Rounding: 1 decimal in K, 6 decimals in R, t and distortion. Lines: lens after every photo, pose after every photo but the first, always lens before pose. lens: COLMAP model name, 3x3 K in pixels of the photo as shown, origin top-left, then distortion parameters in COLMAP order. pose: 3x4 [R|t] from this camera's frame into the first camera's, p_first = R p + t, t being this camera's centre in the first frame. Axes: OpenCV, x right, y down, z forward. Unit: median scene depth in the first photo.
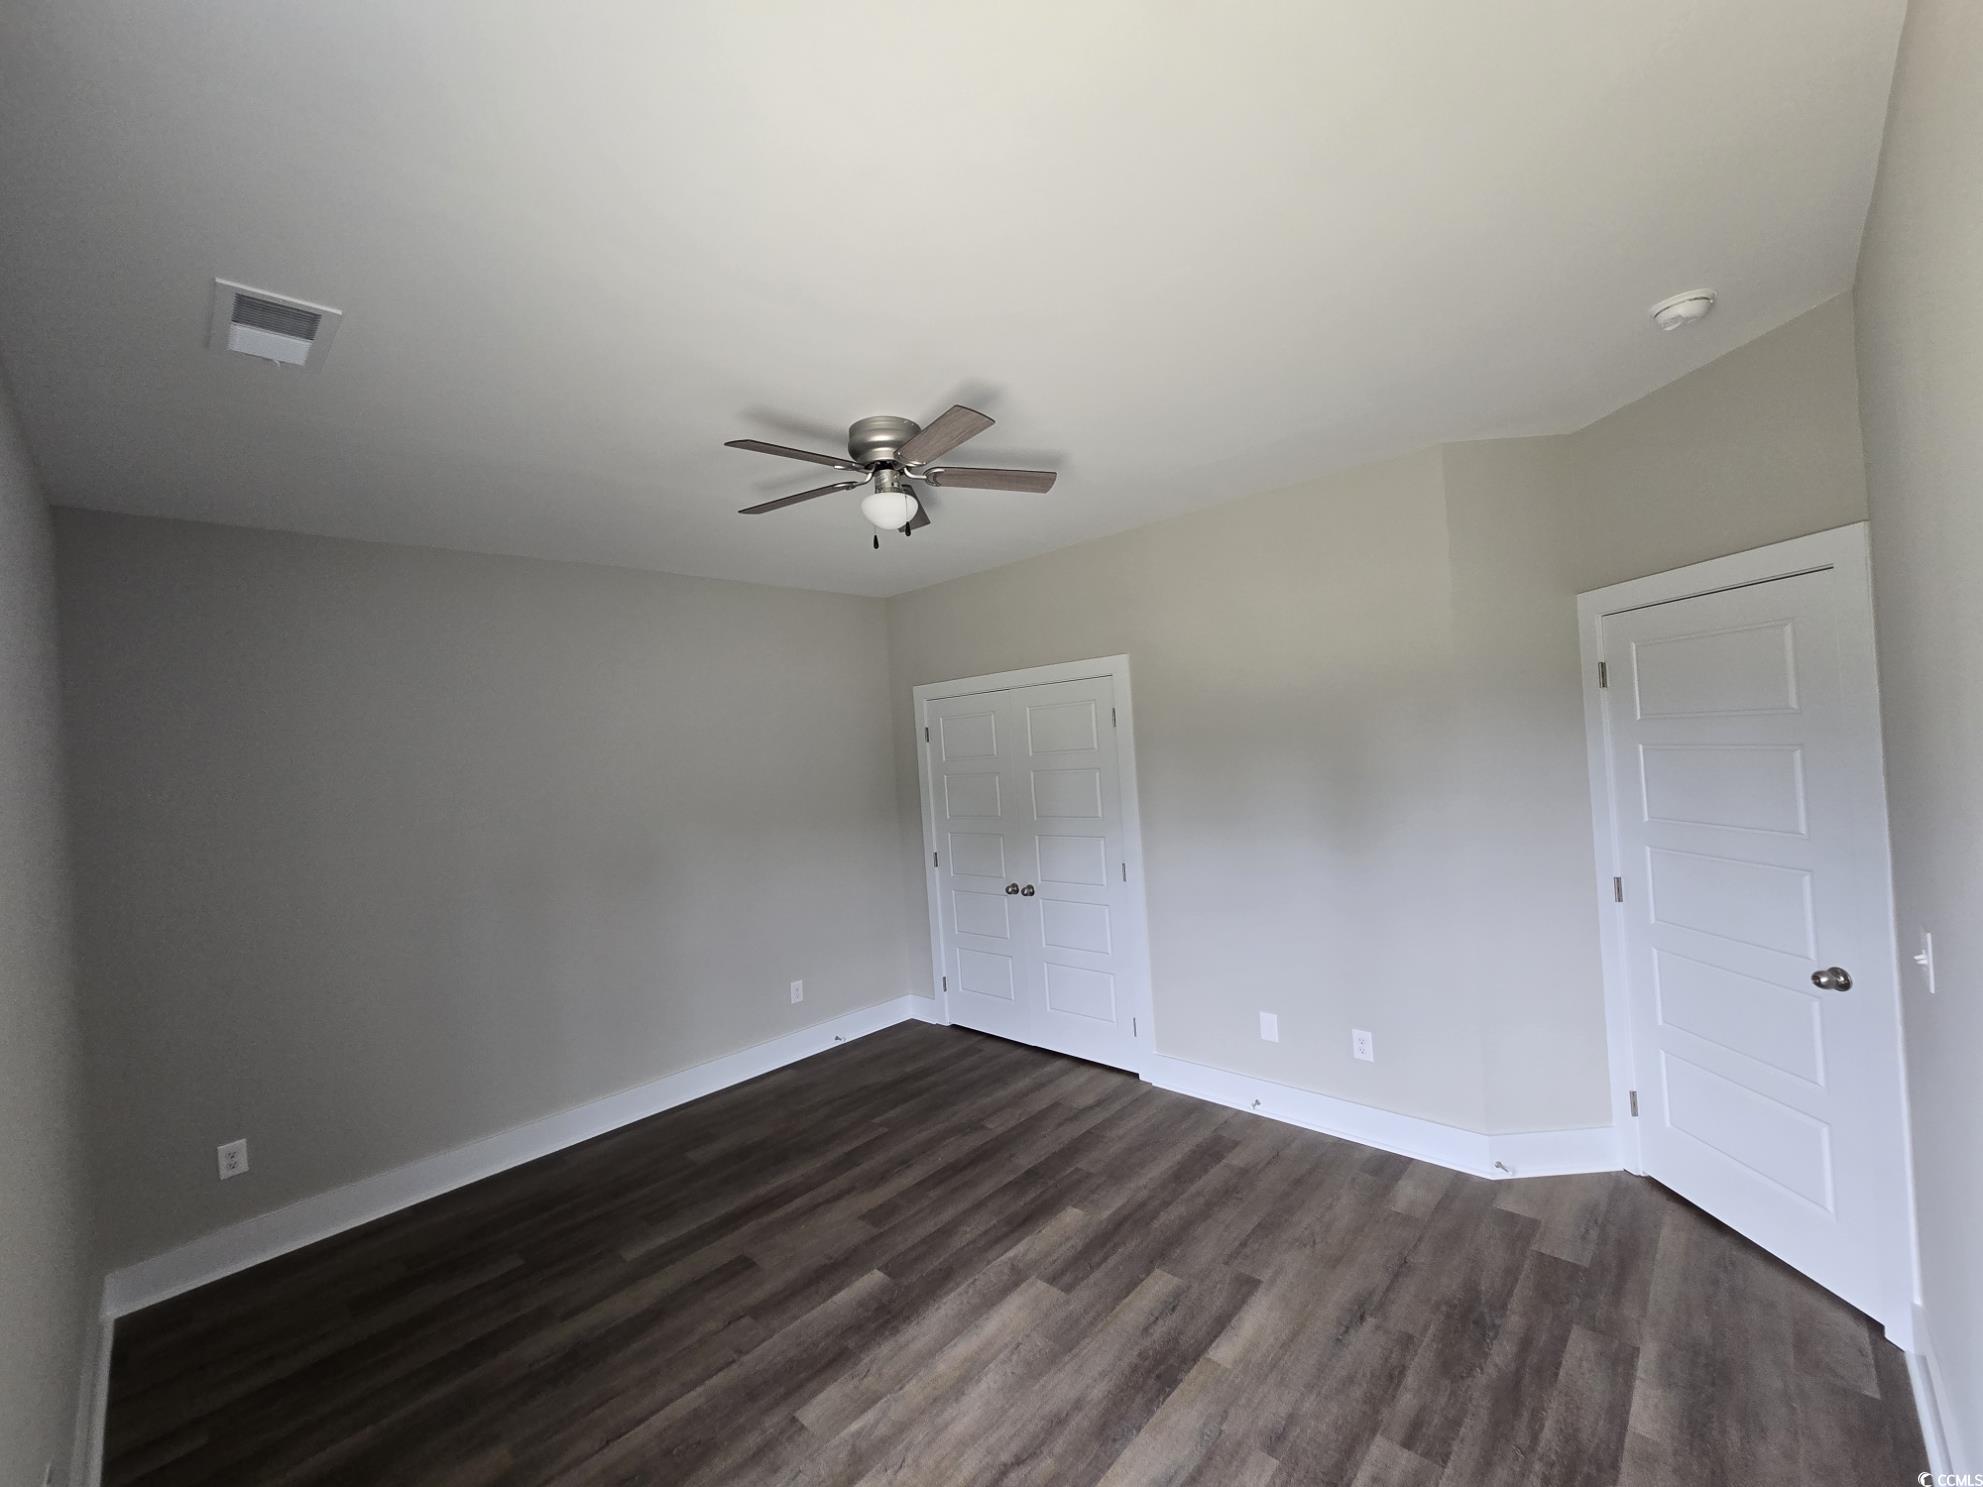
lens RADIAL K [[812.1, 0, 990.9], [0, 812.1, 746.1], [0, 0, 1]] dist [0.001181, 0.000117]
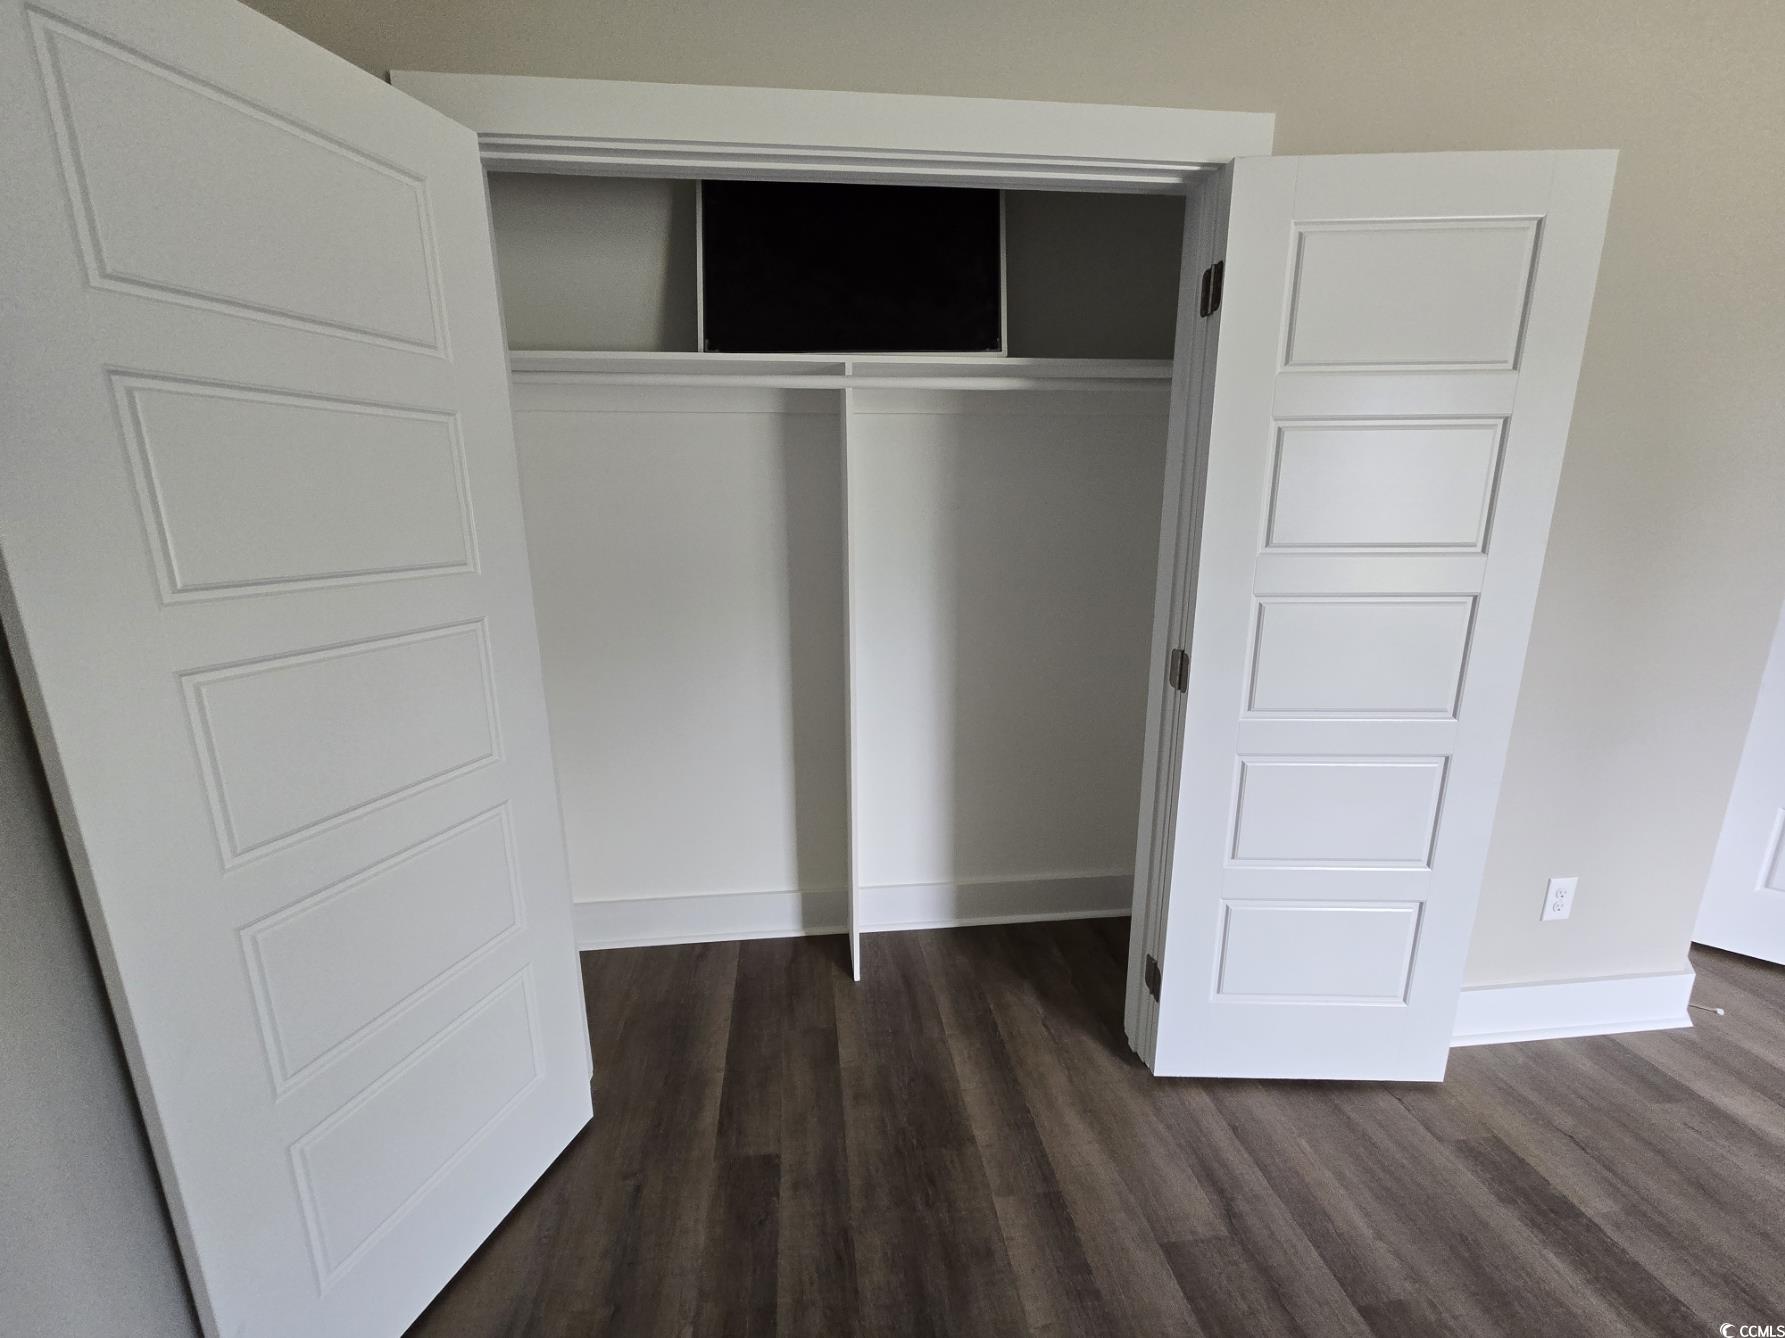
lens RADIAL K [[731.0, 0, 895.1], [0, 731.0, 665.9], [0, 0, 1]] dist [0.001181, 0.000117]
pose [[0.640127, -0.104867, 0.761078, -0.292373], [-0.050553, 0.982744, 0.177929, 0.113606], [-0.766604, -0.152373, 0.623780, 1.069901]]
